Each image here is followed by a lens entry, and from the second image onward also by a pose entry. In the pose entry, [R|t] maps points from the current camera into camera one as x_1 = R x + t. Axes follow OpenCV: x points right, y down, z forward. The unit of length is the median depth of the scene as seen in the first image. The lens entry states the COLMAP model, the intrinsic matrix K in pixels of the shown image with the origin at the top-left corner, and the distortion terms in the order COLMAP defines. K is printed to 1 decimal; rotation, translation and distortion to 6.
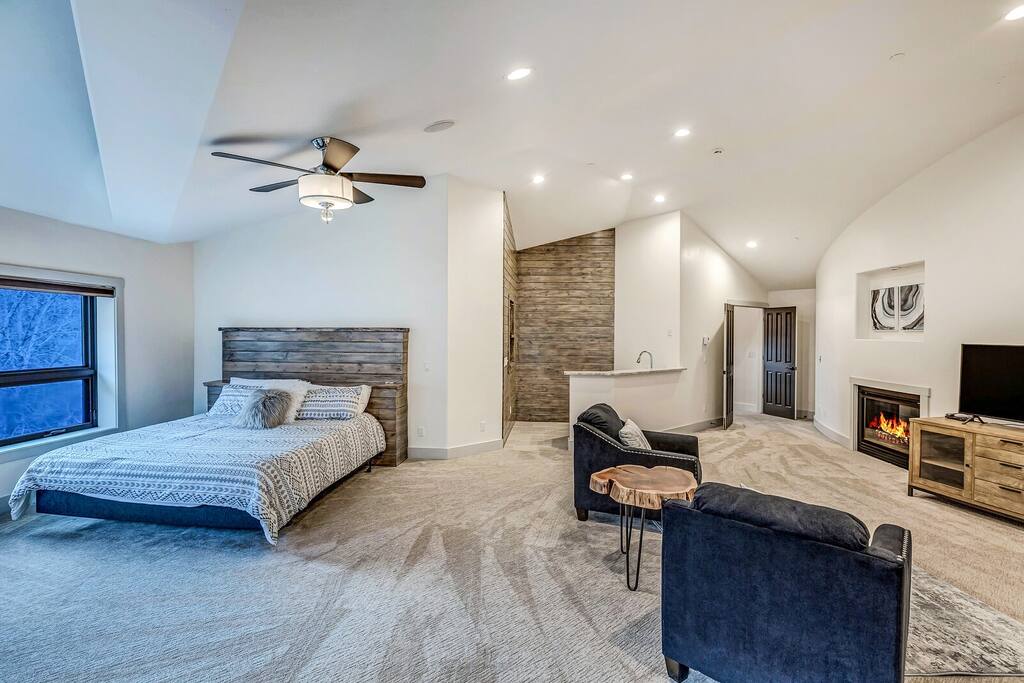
lens RADIAL K [[474.2, 0, 511.4], [0, 474.2, 332.3], [0, 0, 1]] dist [0.000132, -0.000279]
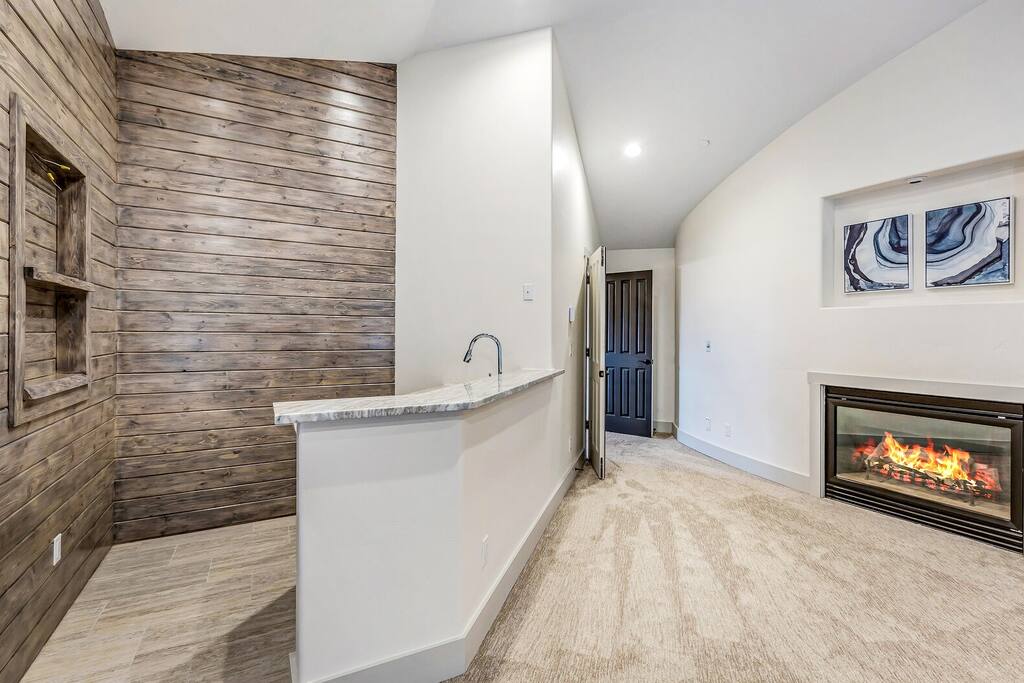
lens RADIAL K [[474.2, 0, 511.4], [0, 474.2, 332.3], [0, 0, 1]] dist [0.000132, -0.000279]
pose [[0.834363, -0.002551, 0.551209, 0.060721], [0.000757, 0.999994, 0.003482, 0.032989], [-0.551214, -0.002488, 0.834360, 0.562938]]
